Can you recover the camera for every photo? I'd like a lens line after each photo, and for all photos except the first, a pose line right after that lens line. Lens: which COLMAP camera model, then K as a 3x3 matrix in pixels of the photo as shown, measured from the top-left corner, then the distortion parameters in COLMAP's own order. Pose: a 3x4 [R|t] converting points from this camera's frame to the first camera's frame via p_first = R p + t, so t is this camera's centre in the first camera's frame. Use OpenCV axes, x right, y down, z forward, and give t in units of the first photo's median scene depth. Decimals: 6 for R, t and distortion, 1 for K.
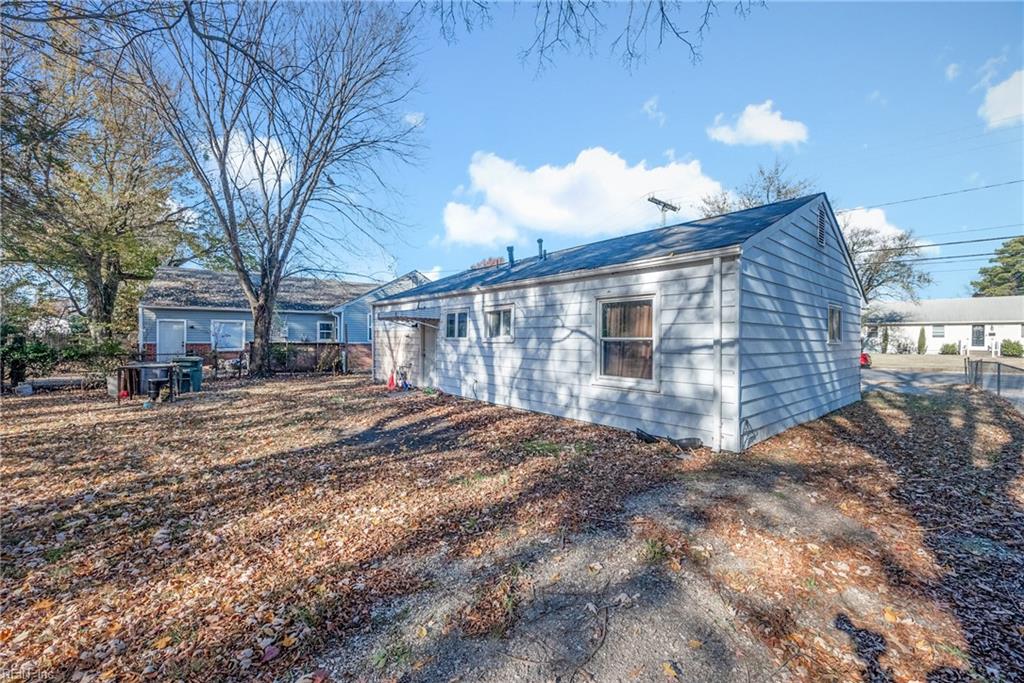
lens RADIAL K [[413.0, 0, 512.0], [0, 413.0, 341.5], [0, 0, 1]] dist [-0.000613, -0.000052]
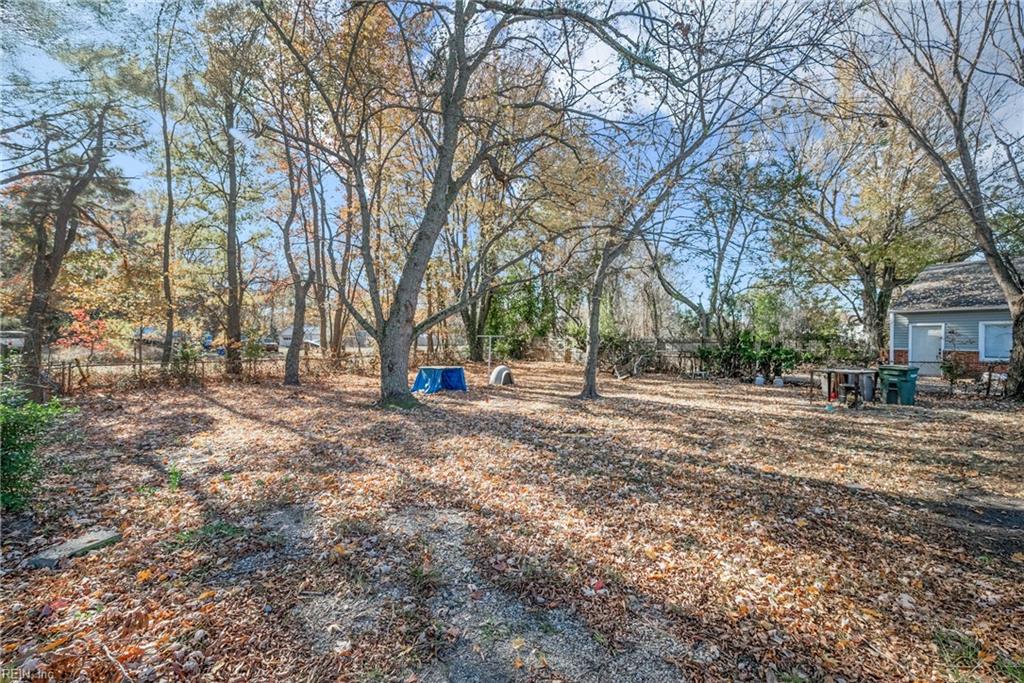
lens RADIAL K [[401.5, 0, 510.9], [0, 401.5, 343.2], [0, 0, 1]] dist [-0.002143, -0.000191]
pose [[-0.041761, 0.005497, -0.999112, 0.359294], [-0.015414, 0.999862, 0.006145, -0.008733], [0.999009, 0.015657, -0.041671, 0.496237]]
